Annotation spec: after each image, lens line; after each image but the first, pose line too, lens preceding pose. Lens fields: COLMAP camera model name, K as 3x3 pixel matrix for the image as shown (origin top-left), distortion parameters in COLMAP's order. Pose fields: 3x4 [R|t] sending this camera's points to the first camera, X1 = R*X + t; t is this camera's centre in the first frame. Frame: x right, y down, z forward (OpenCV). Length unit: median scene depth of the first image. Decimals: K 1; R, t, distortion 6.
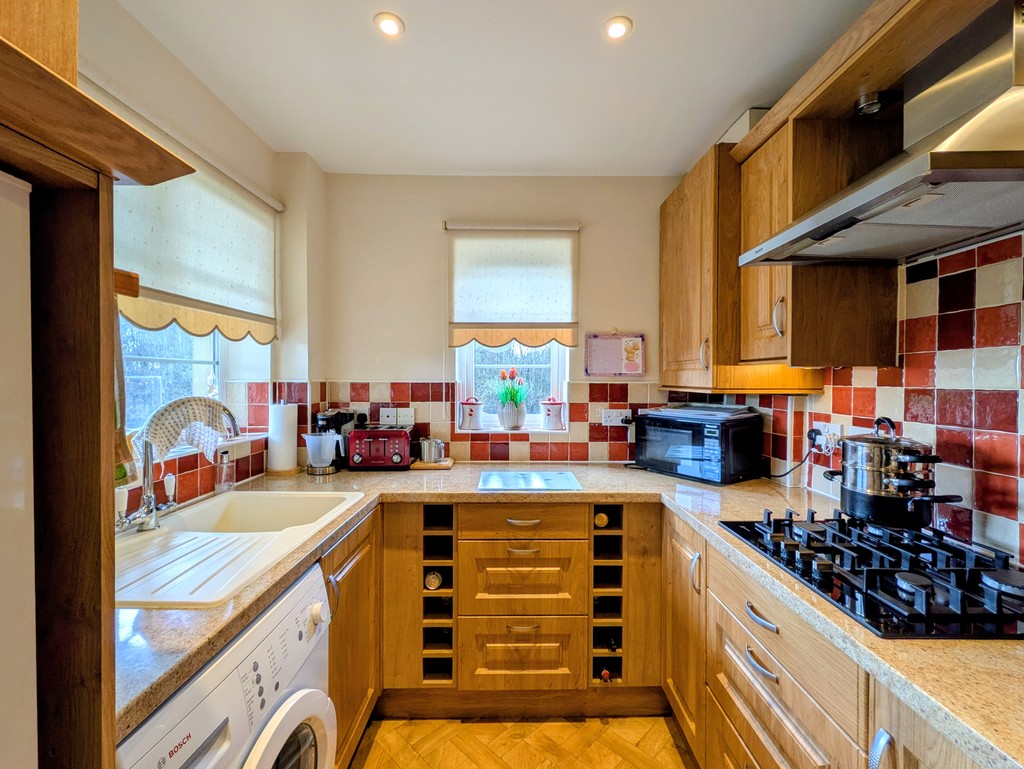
lens RADIAL K [[444.0, 0, 519.9], [0, 444.0, 378.6], [0, 0, 1]] dist [0.001073, -0.000415]
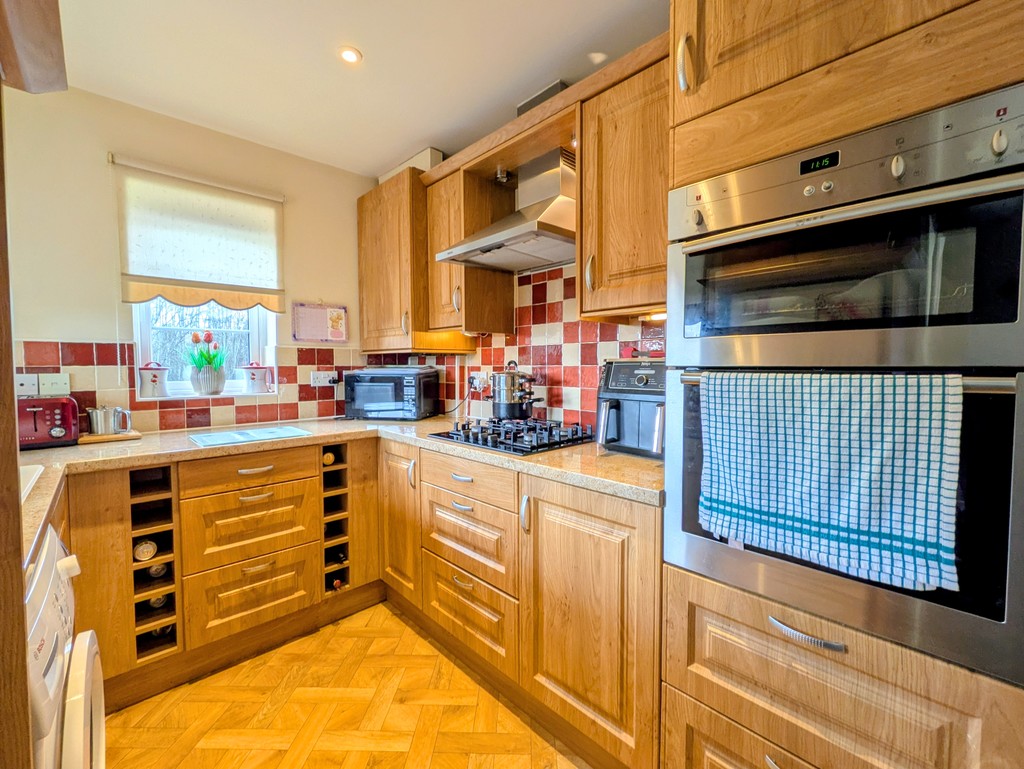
lens RADIAL K [[444.0, 0, 519.9], [0, 444.0, 378.6], [0, 0, 1]] dist [0.001073, -0.000415]
pose [[0.716899, -0.026387, 0.696678, -0.274000], [0.009449, 0.999559, 0.028136, 0.078380], [-0.697113, -0.013588, 0.716832, -0.203214]]
